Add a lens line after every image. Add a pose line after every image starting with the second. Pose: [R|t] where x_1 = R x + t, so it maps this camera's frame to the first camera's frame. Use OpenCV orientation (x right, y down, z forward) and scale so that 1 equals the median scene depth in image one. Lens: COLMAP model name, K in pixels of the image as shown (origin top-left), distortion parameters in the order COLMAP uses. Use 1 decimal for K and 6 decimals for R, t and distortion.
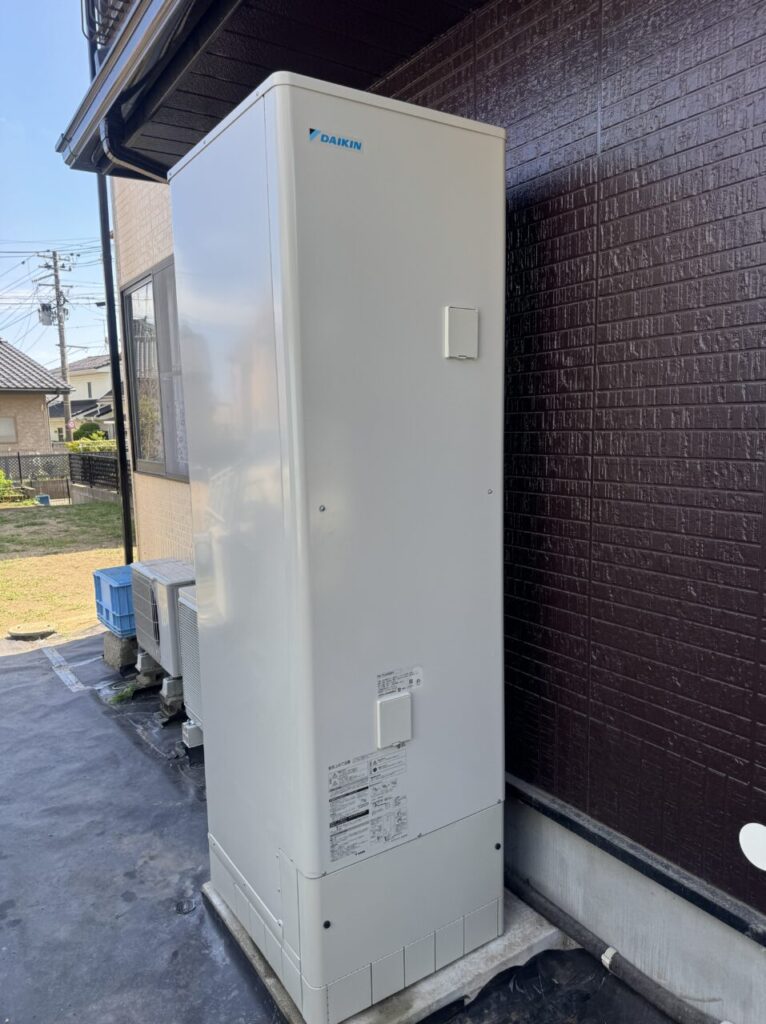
lens RADIAL K [[720.6, 0, 380.4], [0, 720.6, 516.0], [0, 0, 1]] dist [-0.010249, -0.010088]
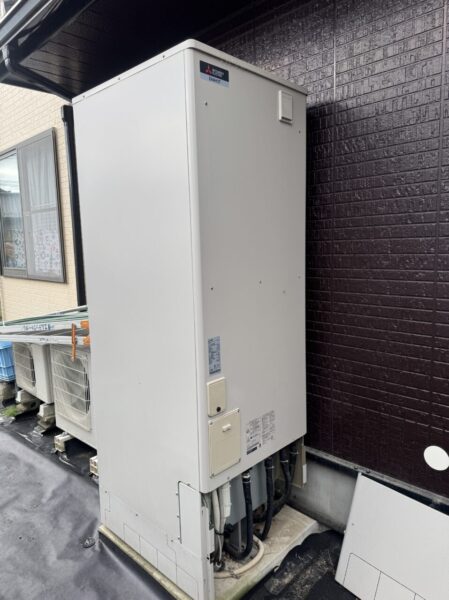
lens RADIAL K [[422.2, 0, 223.5], [0, 422.2, 297.2], [0, 0, 1]] dist [-0.010249, -0.010088]
pose [[0.976251, -0.034694, 0.213846, -0.210502], [0.036579, 0.999319, -0.004861, 0.019939], [-0.213532, 0.012568, 0.976855, 0.027022]]
